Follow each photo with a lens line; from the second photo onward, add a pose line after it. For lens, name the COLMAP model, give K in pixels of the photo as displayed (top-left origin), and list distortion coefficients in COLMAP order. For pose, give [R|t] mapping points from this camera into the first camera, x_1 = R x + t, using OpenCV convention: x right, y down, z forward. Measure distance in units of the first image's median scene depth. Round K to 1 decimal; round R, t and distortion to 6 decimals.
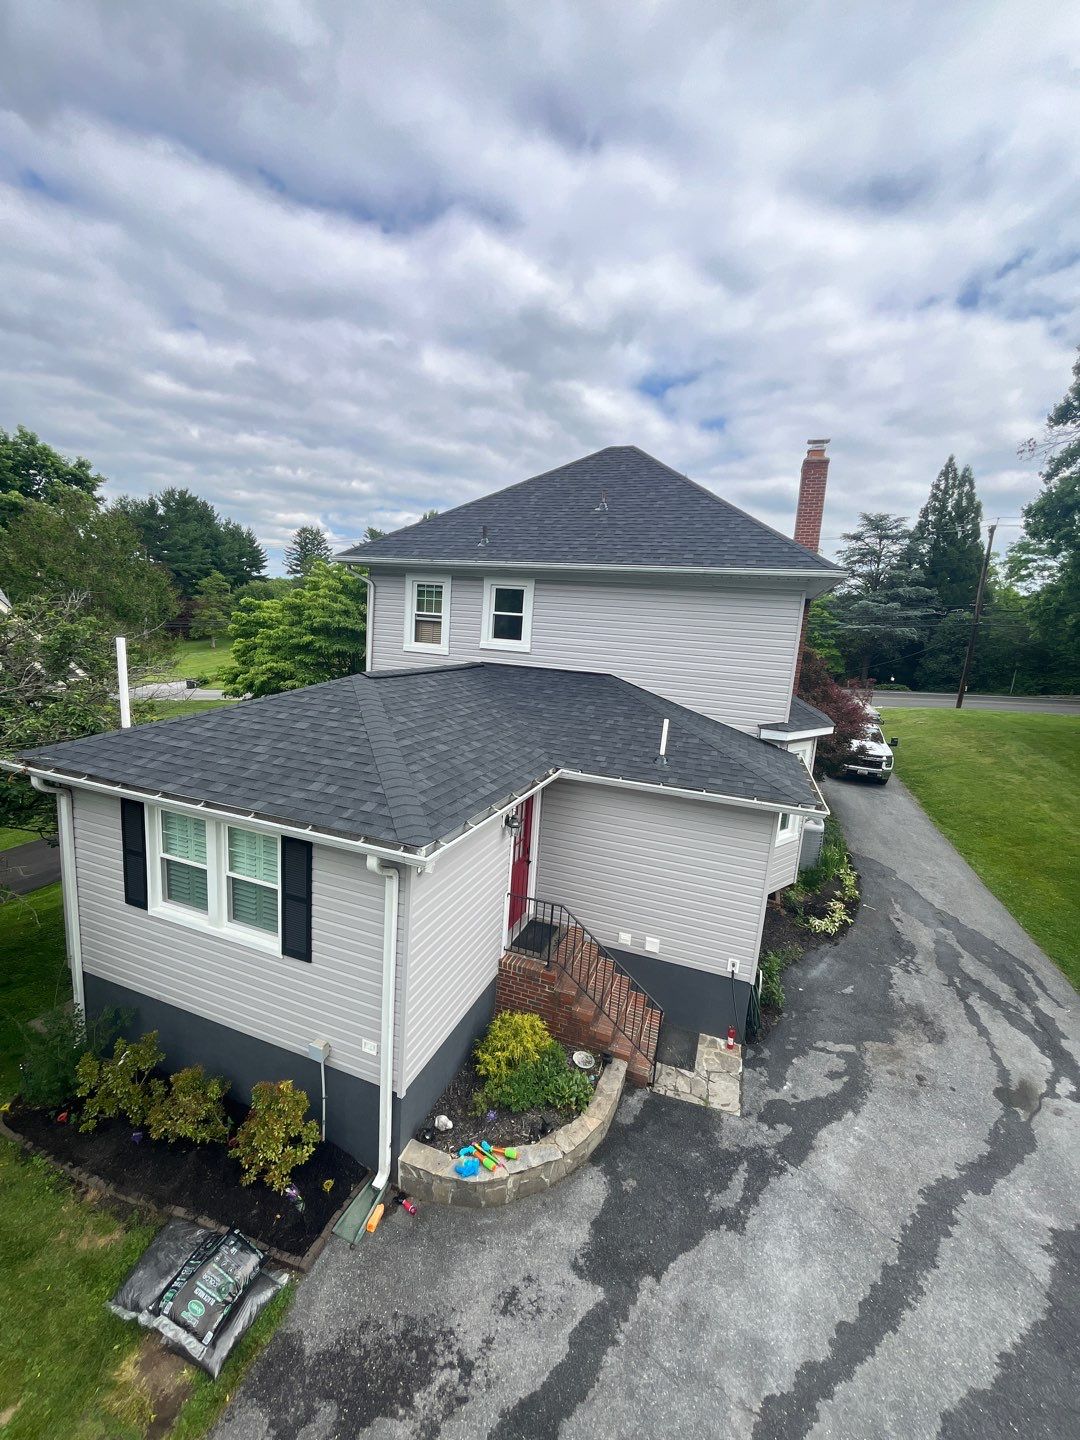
lens RADIAL K [[586.2, 0, 540.0], [0, 586.2, 720.0], [0, 0, 1]] dist [-0.000177, -0.000295]
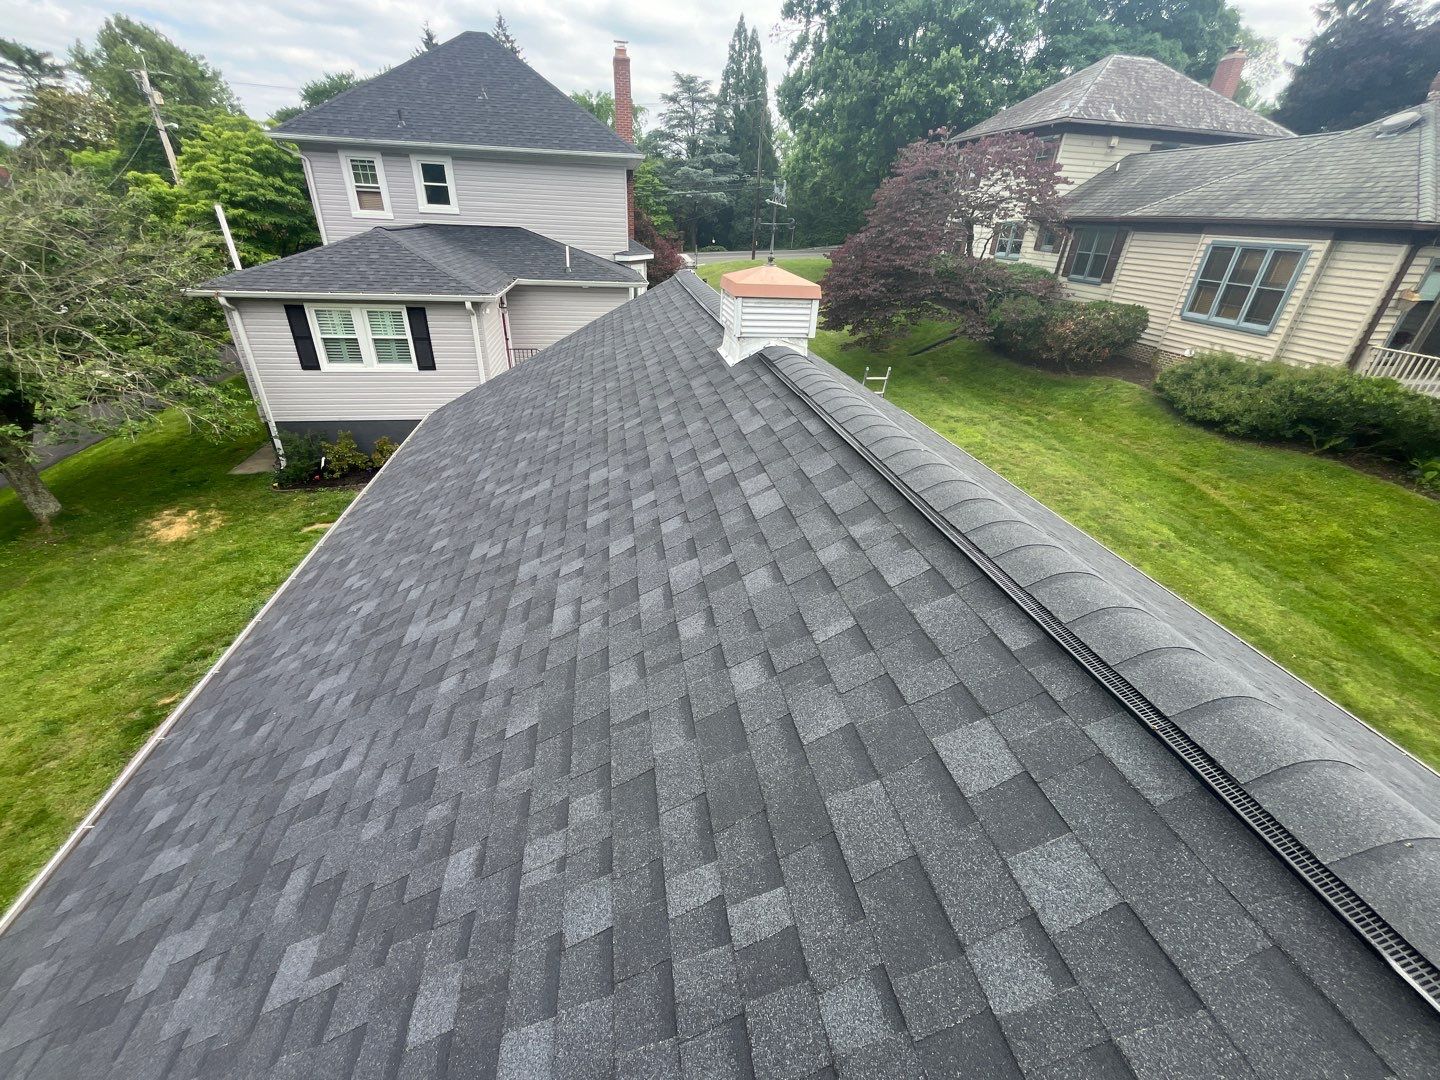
lens RADIAL K [[585.3, 0, 720.0], [0, 585.3, 540.0], [0, 0, 1]] dist [-0.005817, 0.000034]
pose [[0.864223, -0.271319, 0.423680, -0.275164], [0.099110, 0.917433, 0.385349, 0.127041], [-0.493250, -0.291037, 0.819757, -0.712024]]
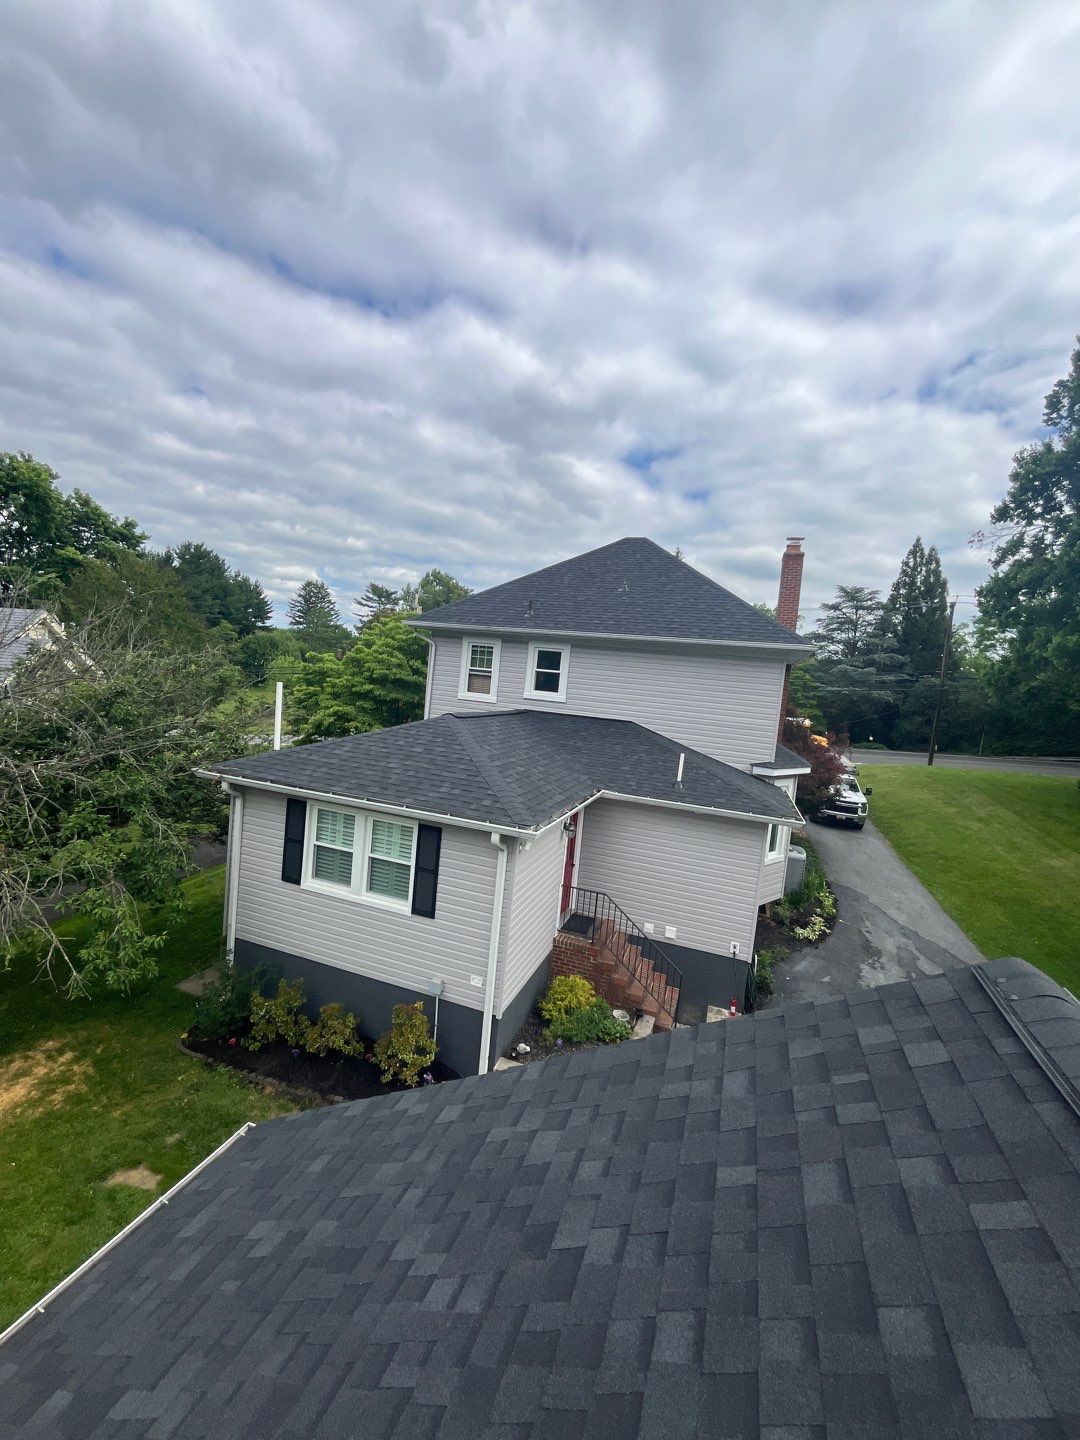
lens RADIAL K [[586.2, 0, 540.0], [0, 586.2, 720.0], [0, 0, 1]] dist [-0.000177, -0.000295]
pose [[0.999539, 0.023431, 0.019301, -0.086446], [-0.021543, 0.995452, -0.092802, 0.034142], [-0.021388, 0.092343, 0.995497, -0.204598]]
